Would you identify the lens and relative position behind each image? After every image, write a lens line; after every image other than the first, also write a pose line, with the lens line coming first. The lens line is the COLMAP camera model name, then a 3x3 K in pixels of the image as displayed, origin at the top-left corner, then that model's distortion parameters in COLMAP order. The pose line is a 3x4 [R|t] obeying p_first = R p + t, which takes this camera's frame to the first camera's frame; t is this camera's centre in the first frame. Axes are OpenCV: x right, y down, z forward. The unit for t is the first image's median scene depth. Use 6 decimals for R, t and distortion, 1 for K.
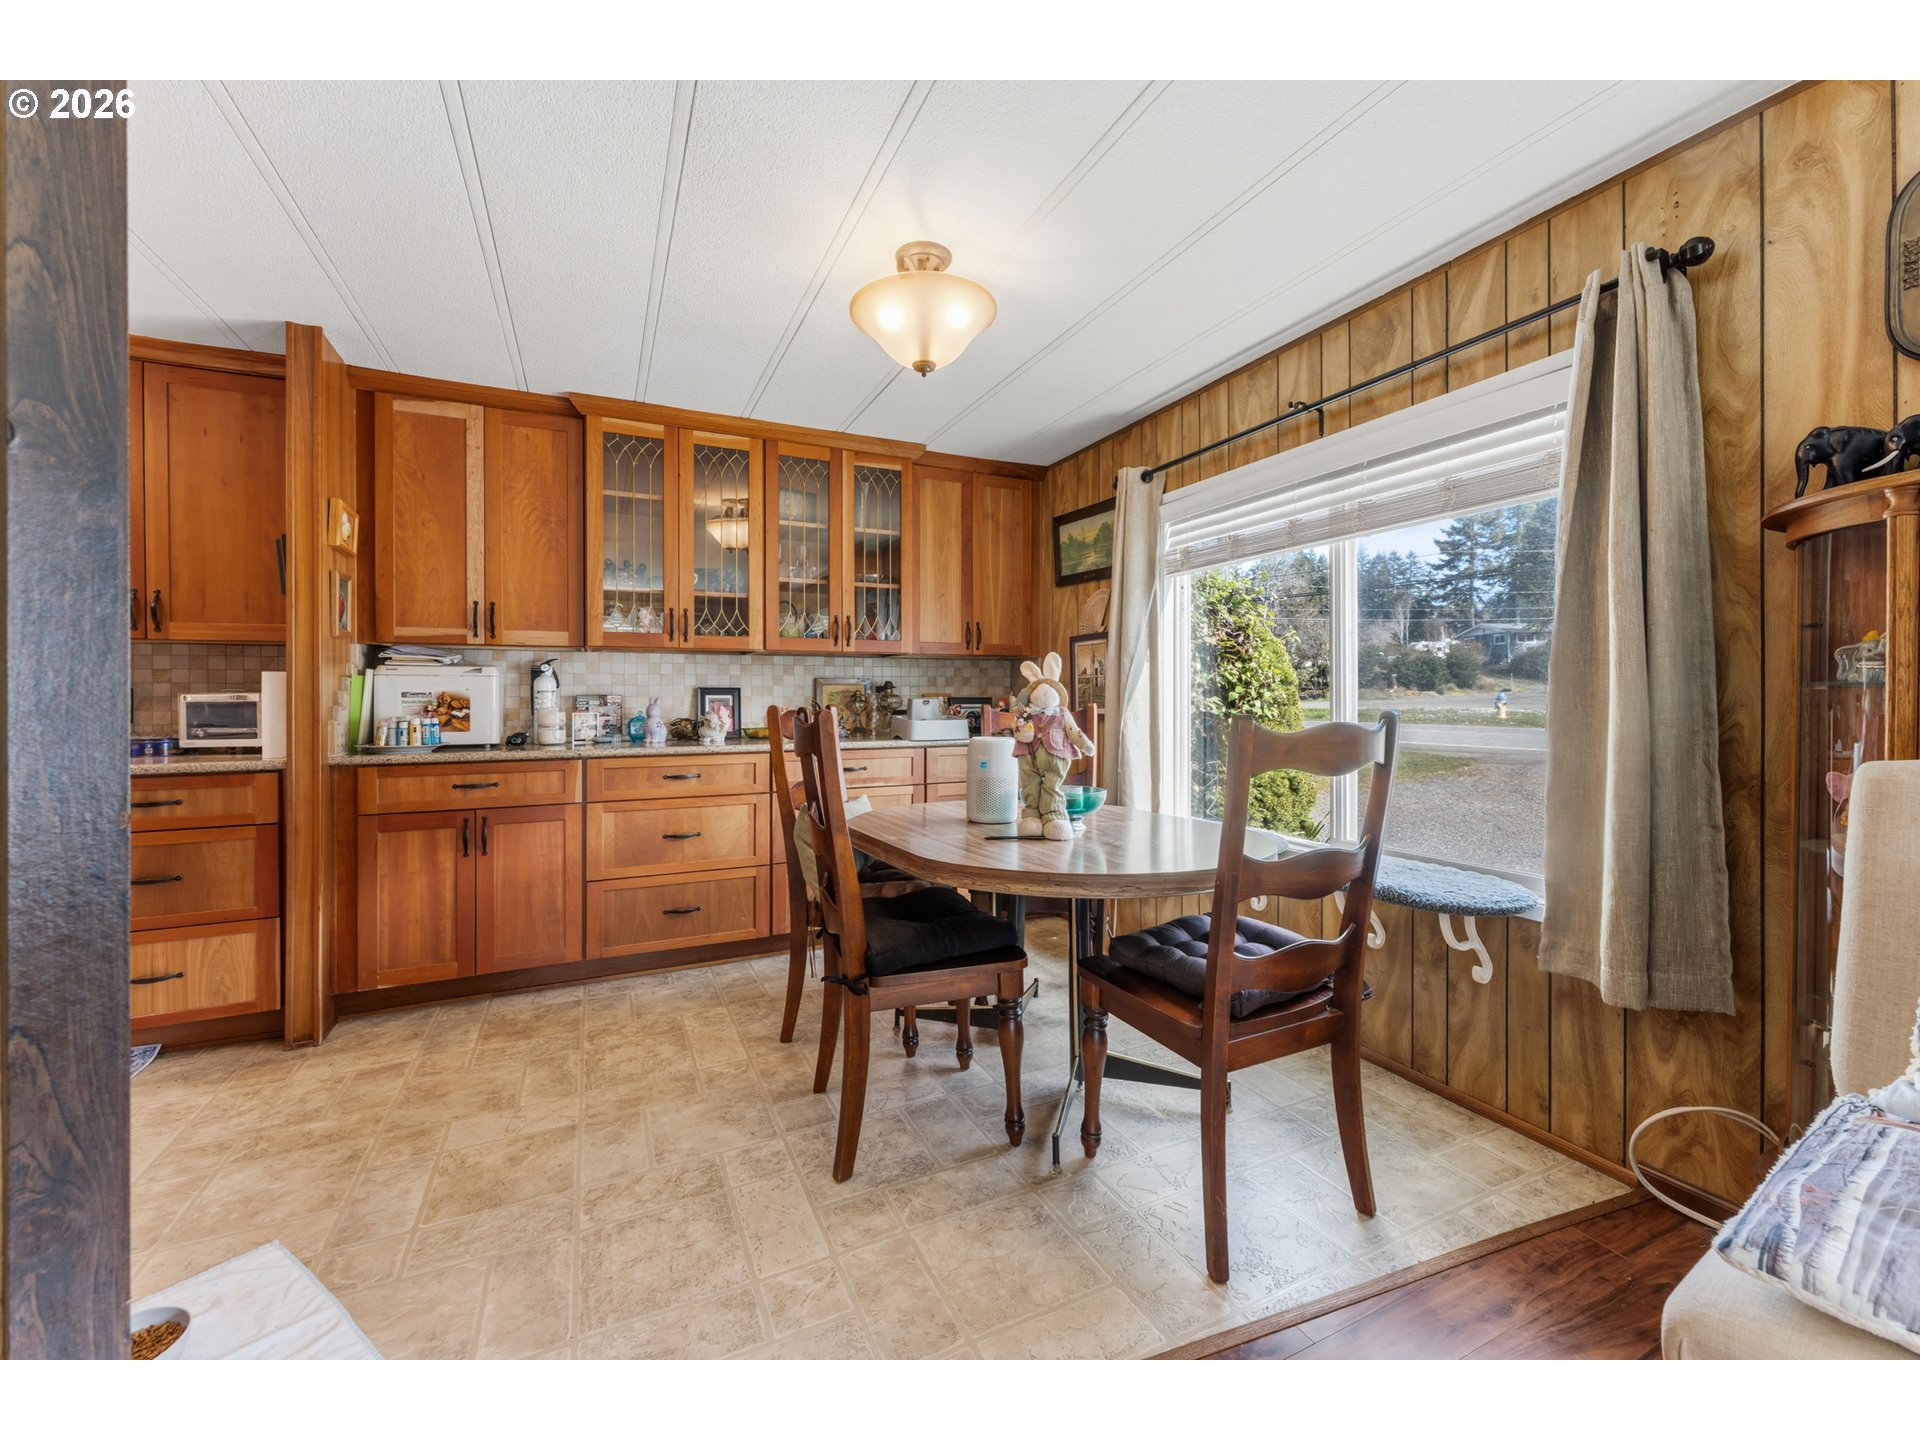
lens RADIAL K [[771.9, 0, 968.4], [0, 771.9, 711.2], [0, 0, 1]] dist [-0.002081, -0.000183]
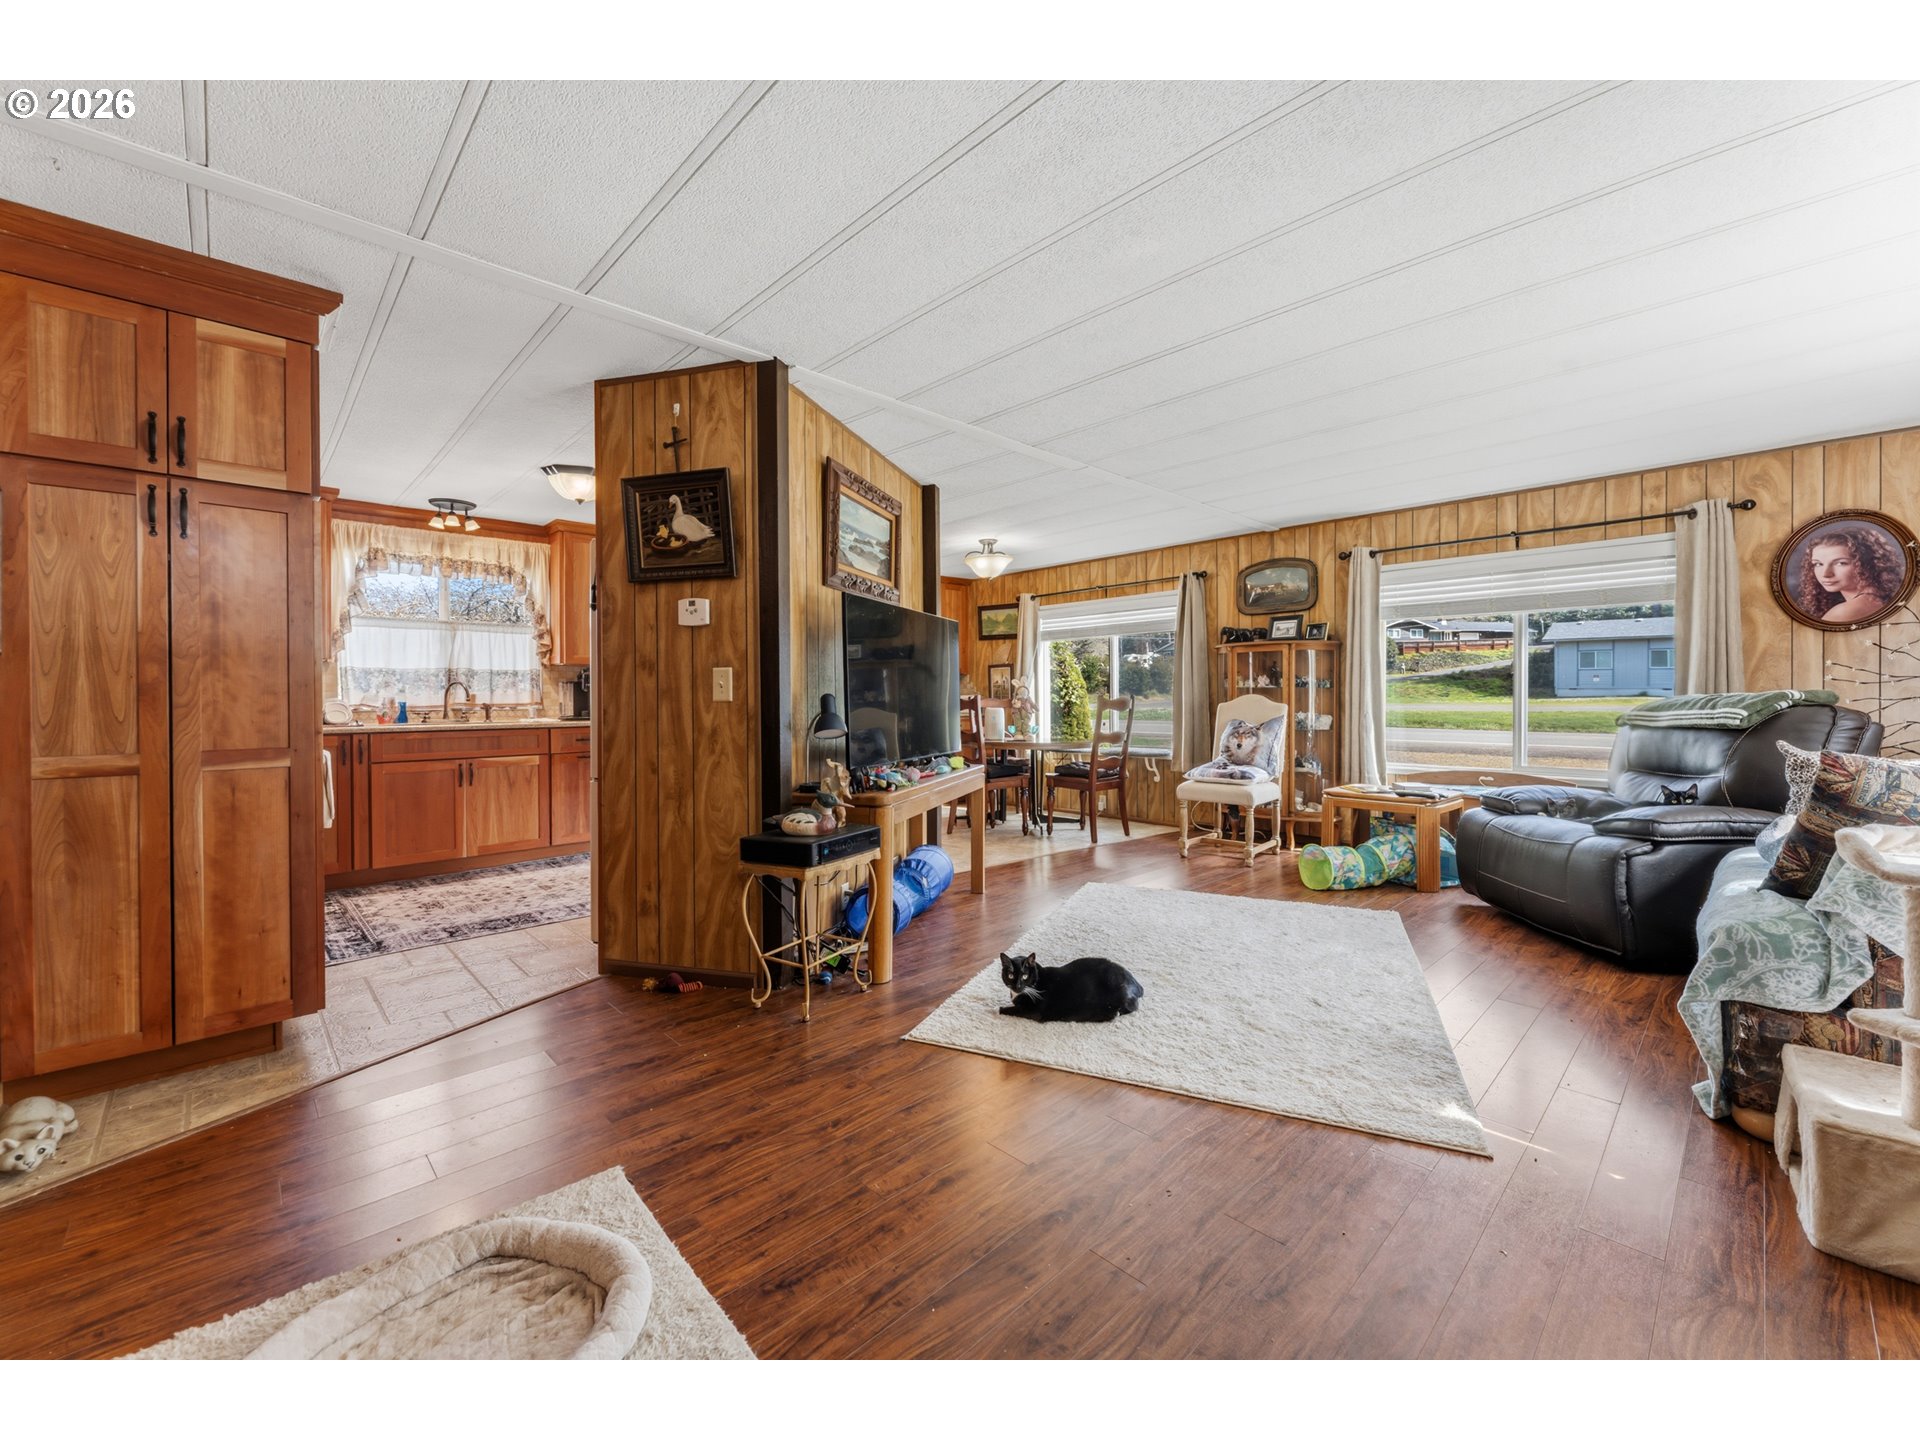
lens RADIAL K [[762.8, 0, 960.0], [0, 762.8, 720.0], [0, 0, 1]] dist [-0.002818, -0.000238]
pose [[0.952512, -0.009522, 0.304352, -0.723587], [0.008176, 0.999950, 0.005697, 0.050088], [-0.304391, -0.002938, 0.952543, -1.190874]]
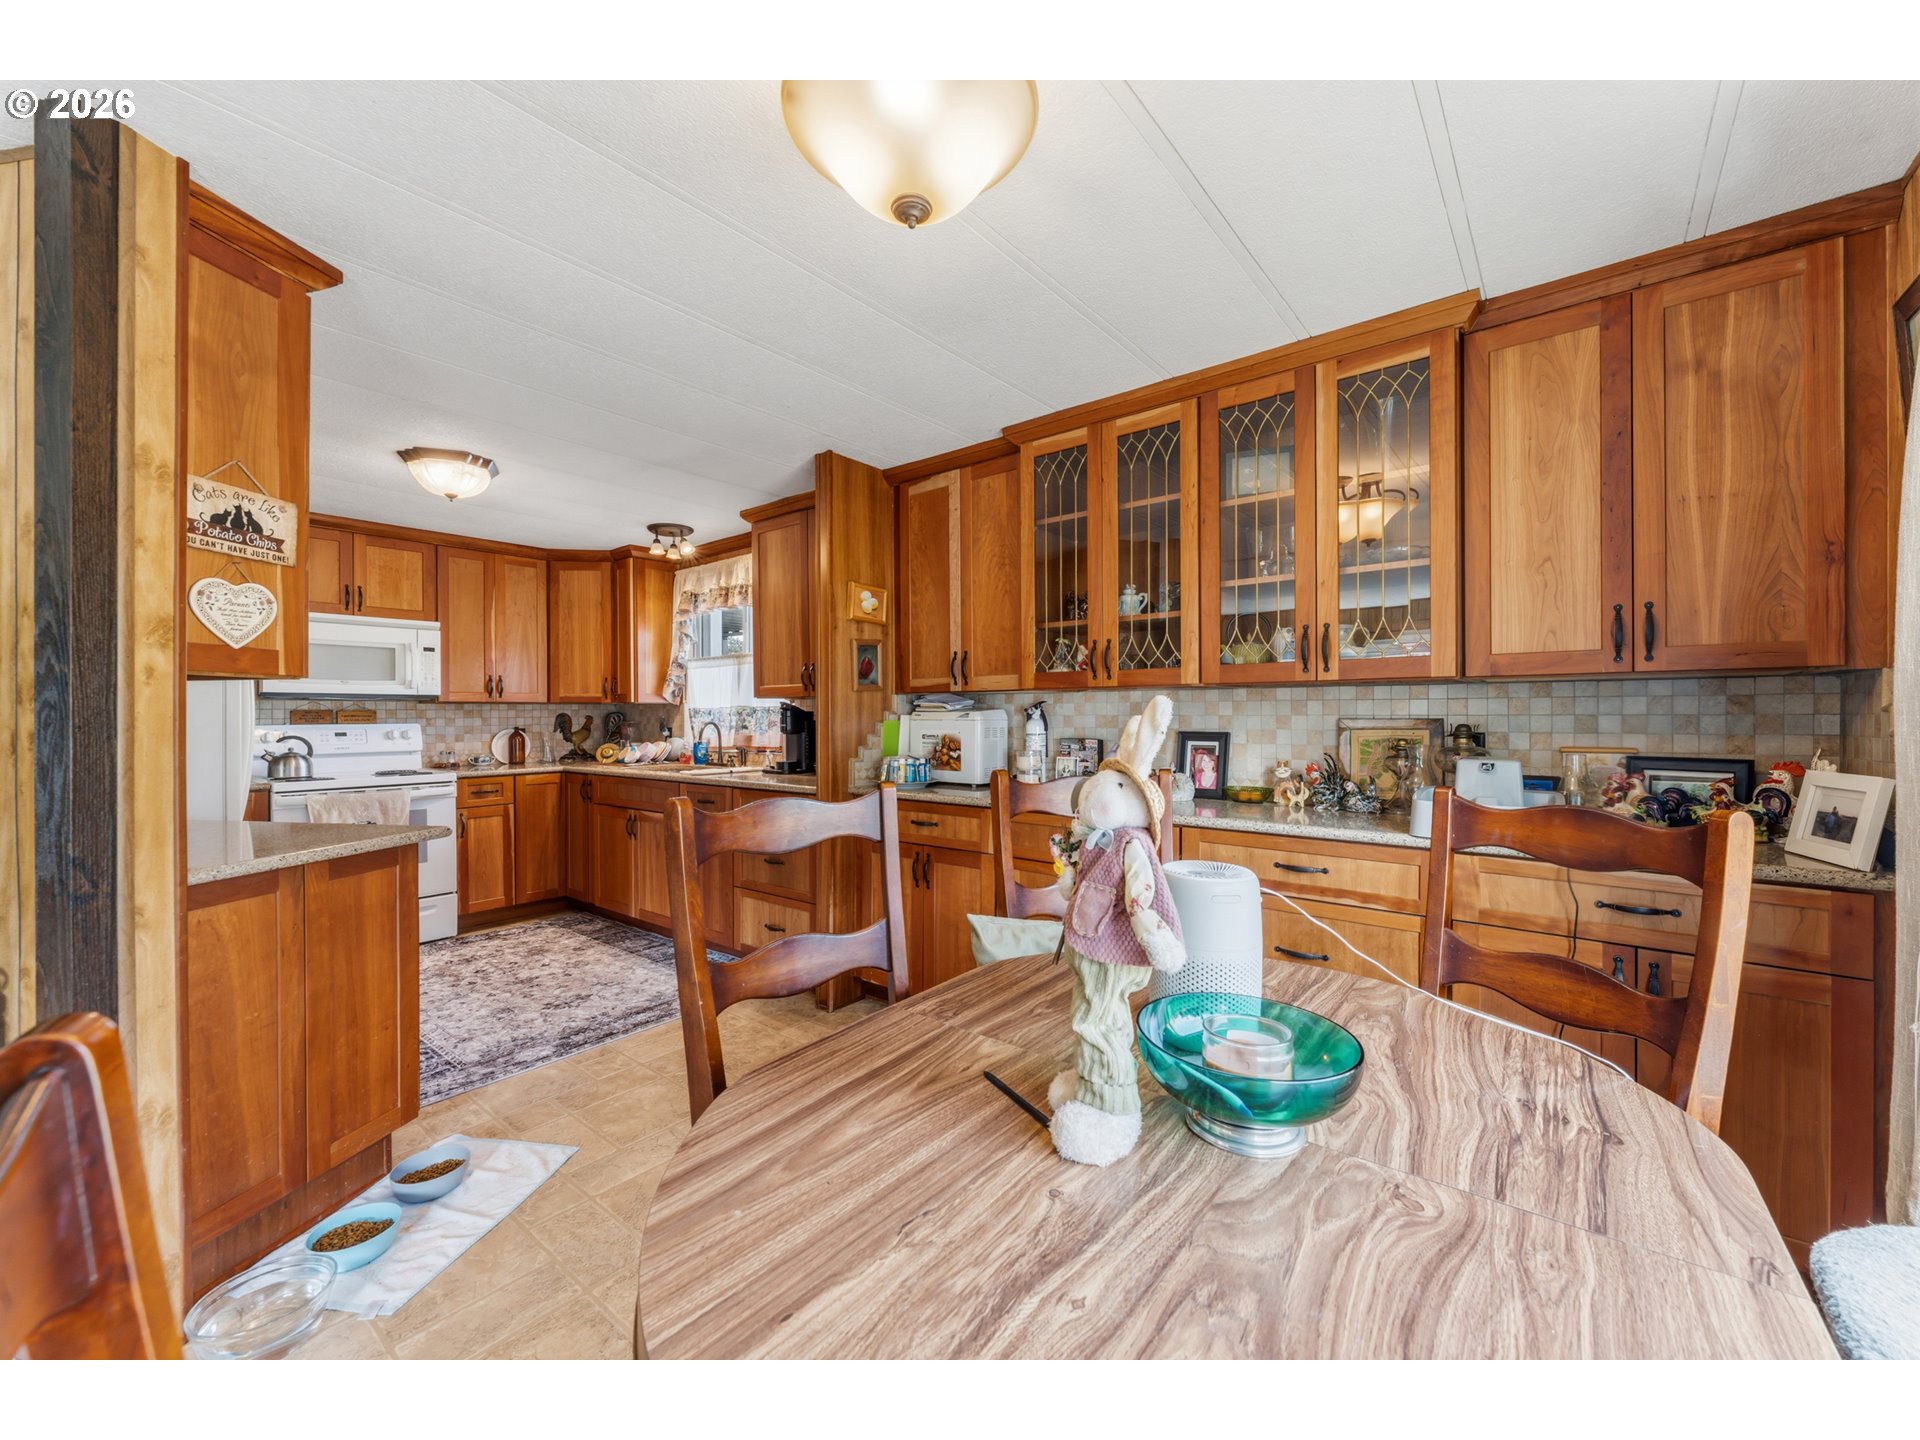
lens RADIAL K [[762.8, 0, 960.0], [0, 762.8, 720.0], [0, 0, 1]] dist [-0.002818, -0.000238]
pose [[0.427567, 0.008577, -0.903943, 0.295808], [-0.016920, 0.999856, 0.001484, -0.043460], [0.903825, 0.014660, 0.427650, 0.494751]]
